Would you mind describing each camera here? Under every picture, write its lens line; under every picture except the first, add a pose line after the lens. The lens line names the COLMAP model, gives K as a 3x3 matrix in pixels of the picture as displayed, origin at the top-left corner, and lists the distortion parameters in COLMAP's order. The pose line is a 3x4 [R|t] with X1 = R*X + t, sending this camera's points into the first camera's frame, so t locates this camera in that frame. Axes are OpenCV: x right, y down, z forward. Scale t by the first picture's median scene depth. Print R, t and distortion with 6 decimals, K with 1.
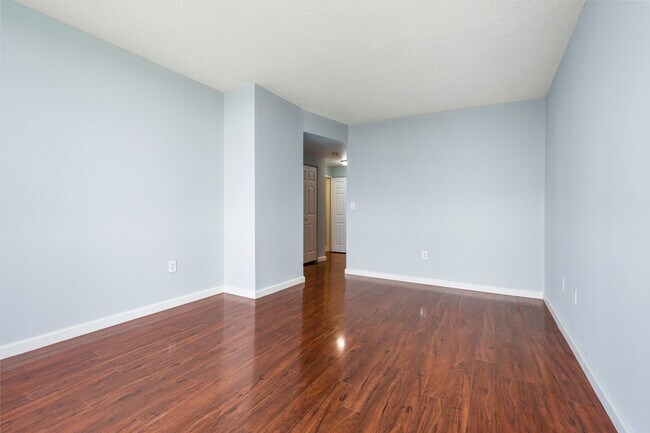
lens RADIAL K [[301.5, 0, 325.0], [0, 301.5, 216.5], [0, 0, 1]] dist [0.000242, 0.000049]
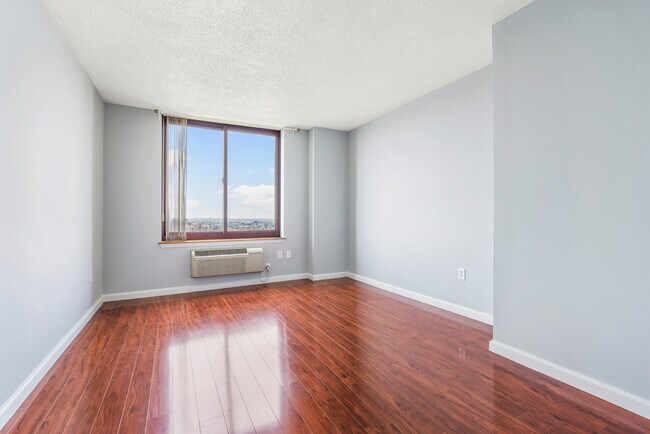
lens RADIAL K [[301.5, 0, 325.0], [0, 301.5, 217.0], [0, 0, 1]] dist [0.000242, 0.000049]
pose [[-0.559433, 0.000412, -0.828876, 0.621272], [-0.002912, 0.999993, 0.002463, -0.026885], [0.828871, 0.003792, -0.559428, 1.256091]]
